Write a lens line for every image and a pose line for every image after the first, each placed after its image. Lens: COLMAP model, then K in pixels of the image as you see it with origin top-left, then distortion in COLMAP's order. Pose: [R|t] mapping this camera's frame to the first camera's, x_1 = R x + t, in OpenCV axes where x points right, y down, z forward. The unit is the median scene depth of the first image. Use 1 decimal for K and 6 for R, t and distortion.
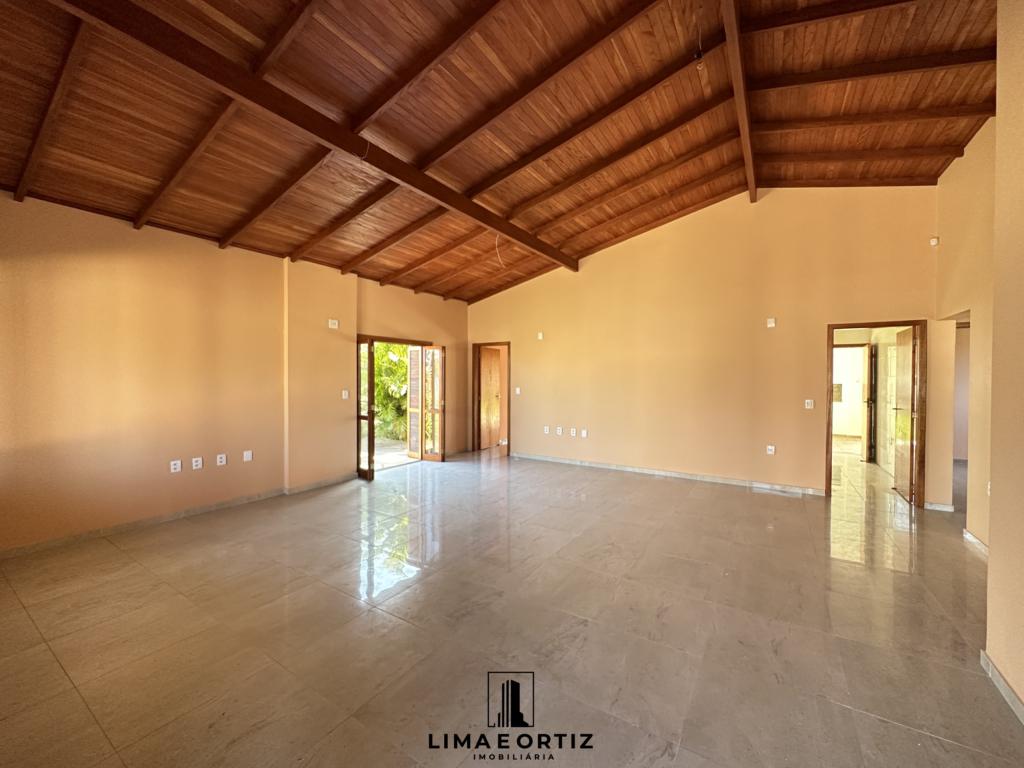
lens RADIAL K [[407.4, 0, 514.5], [0, 407.4, 388.4], [0, 0, 1]] dist [-0.000852, 0.000529]
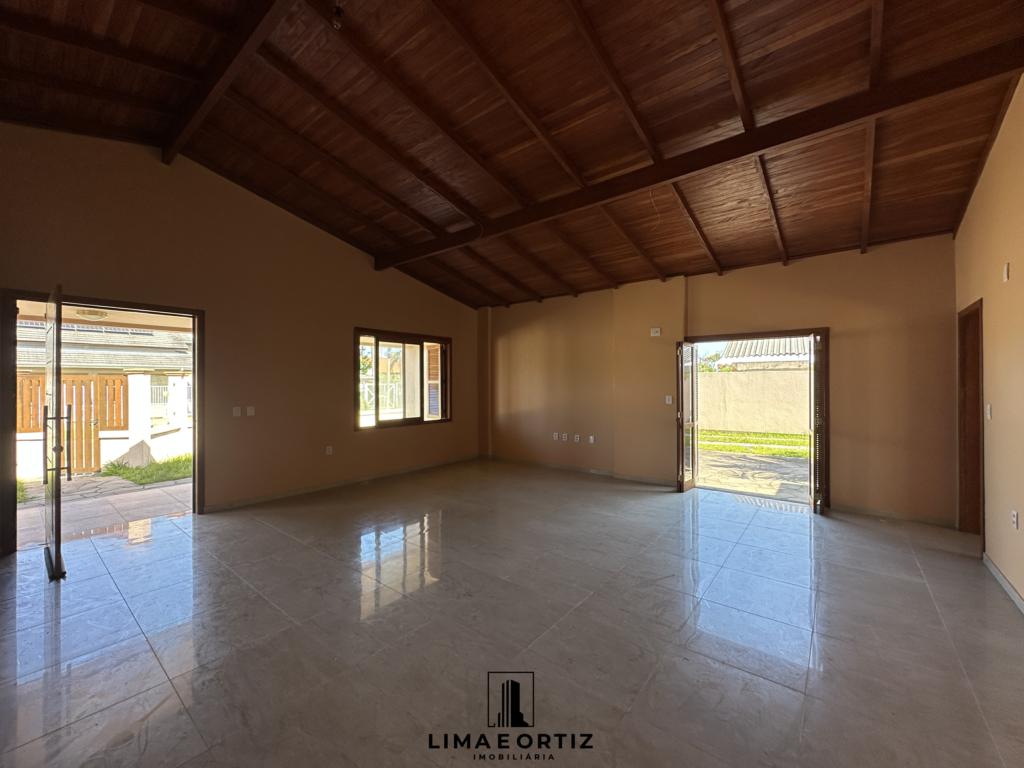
lens RADIAL K [[407.4, 0, 511.3], [0, 407.4, 383.3], [0, 0, 1]] dist [-0.000852, 0.000529]
pose [[-0.097708, -0.003049, -0.995210, 0.822805], [-0.022526, 0.999746, -0.000851, -0.020189], [0.994960, 0.022335, -0.097752, 0.936174]]
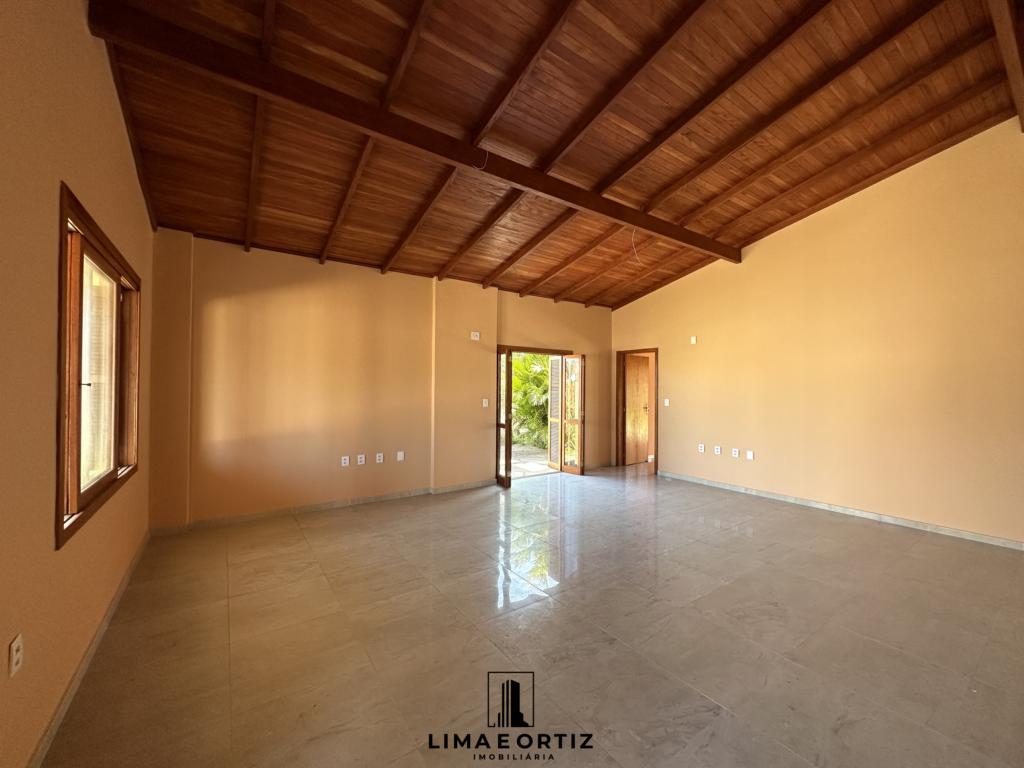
lens RADIAL K [[407.4, 0, 515.9], [0, 407.4, 386.8], [0, 0, 1]] dist [-0.000852, 0.000529]
pose [[0.928088, 0.004477, -0.372335, 0.060404], [-0.015235, 0.999547, -0.025956, -0.000106], [0.372050, 0.029762, 0.927735, 0.080062]]
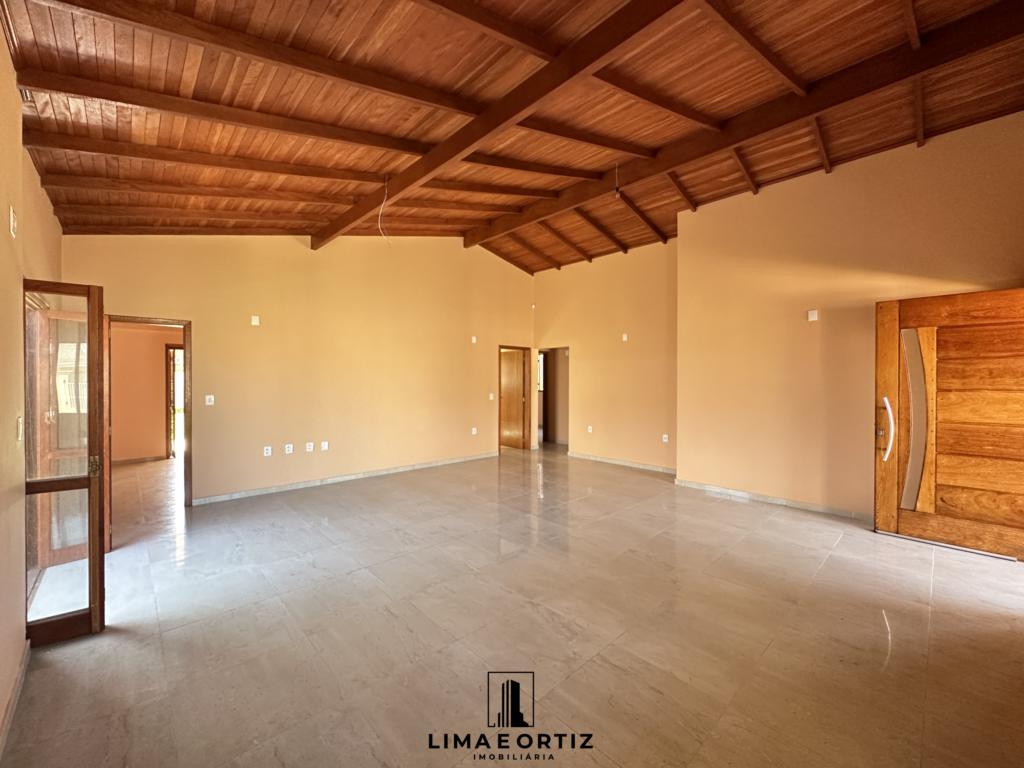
lens RADIAL K [[407.4, 0, 515.1], [0, 407.4, 385.6], [0, 0, 1]] dist [-0.000852, 0.000529]
pose [[0.252555, -0.015572, 0.967457, -0.869541], [0.026184, 0.999614, 0.009255, -0.016688], [-0.967228, 0.022995, 0.252865, 0.665126]]
